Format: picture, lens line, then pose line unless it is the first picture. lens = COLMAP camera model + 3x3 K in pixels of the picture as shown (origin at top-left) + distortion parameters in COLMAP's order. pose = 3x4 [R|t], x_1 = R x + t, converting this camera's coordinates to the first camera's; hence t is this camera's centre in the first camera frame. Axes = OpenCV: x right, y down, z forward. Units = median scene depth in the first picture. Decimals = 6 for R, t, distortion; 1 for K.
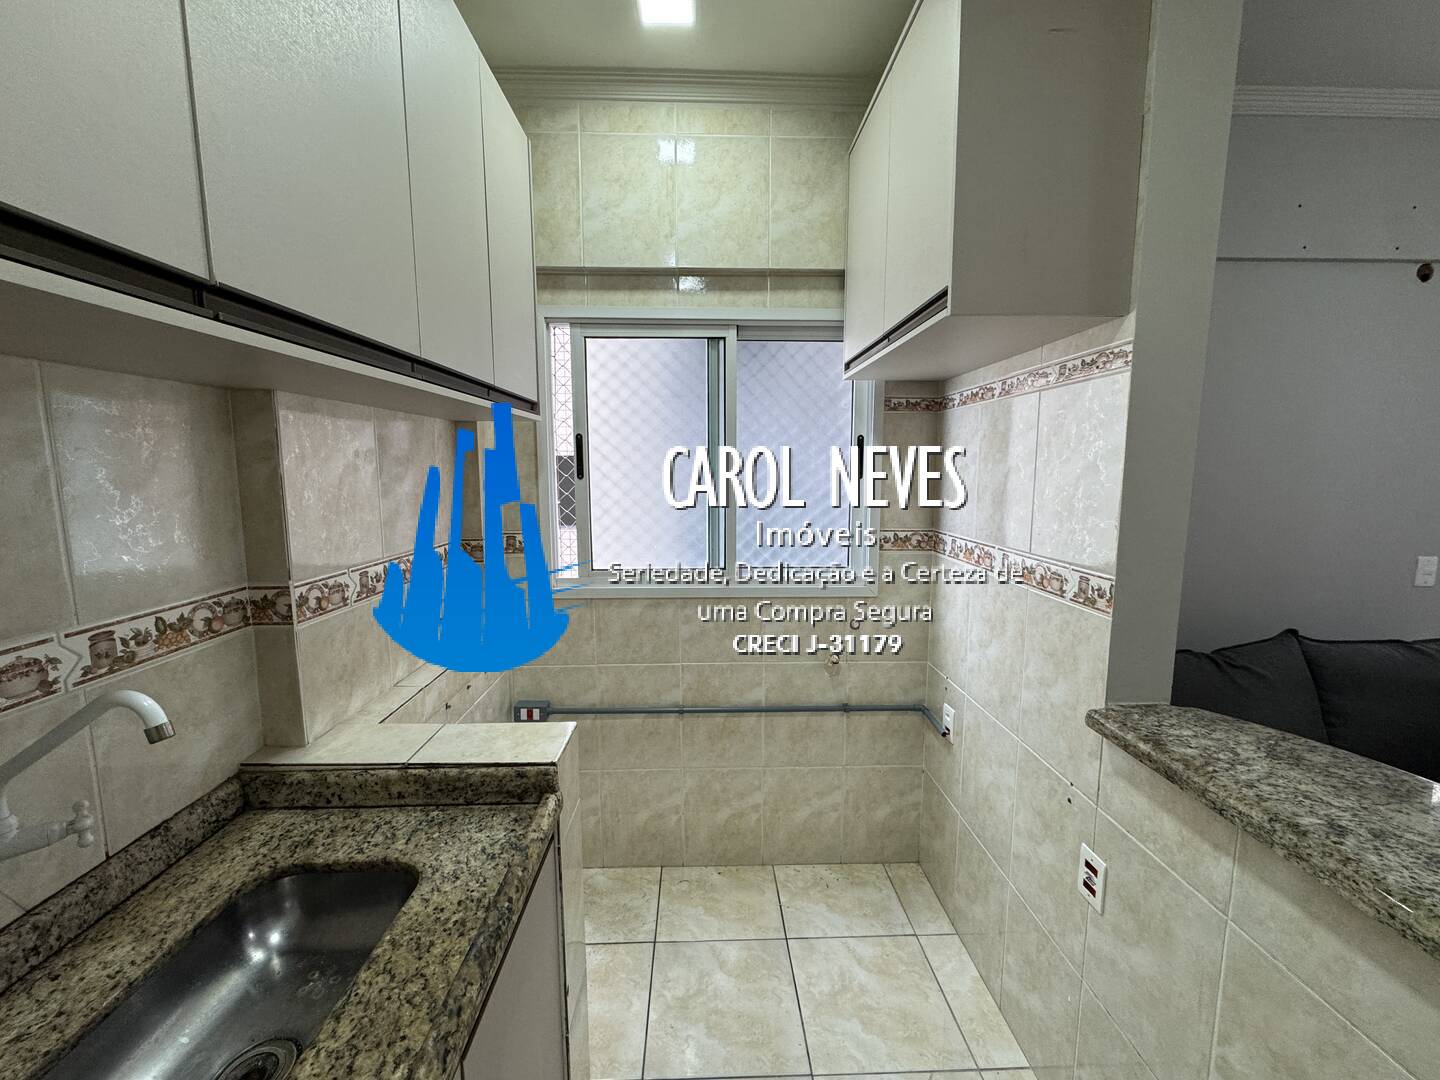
lens RADIAL K [[573.5, 0, 722.5], [0, 573.5, 539.2], [0, 0, 1]] dist [-0.003608, -0.000142]
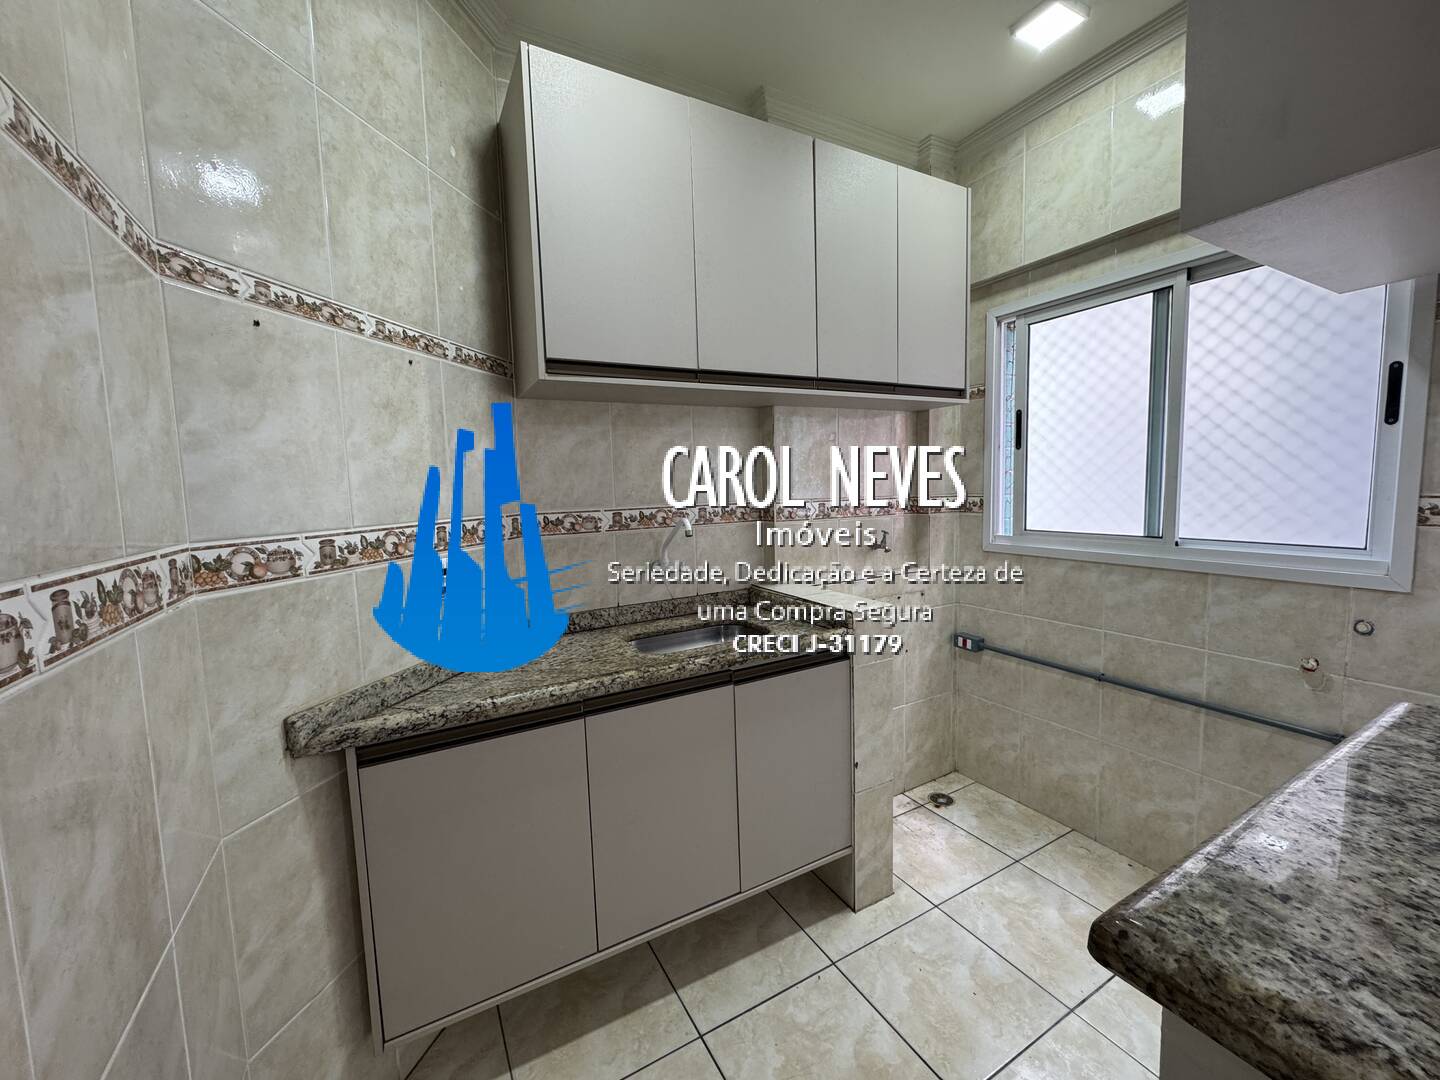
lens RADIAL K [[573.5, 0, 715.9], [0, 573.5, 538.8], [0, 0, 1]] dist [-0.003608, -0.000142]
pose [[0.455042, 0.071472, -0.887597, 0.503257], [-0.081892, 0.995908, 0.038210, 0.078817], [0.886697, 0.055301, 0.459033, -0.055392]]
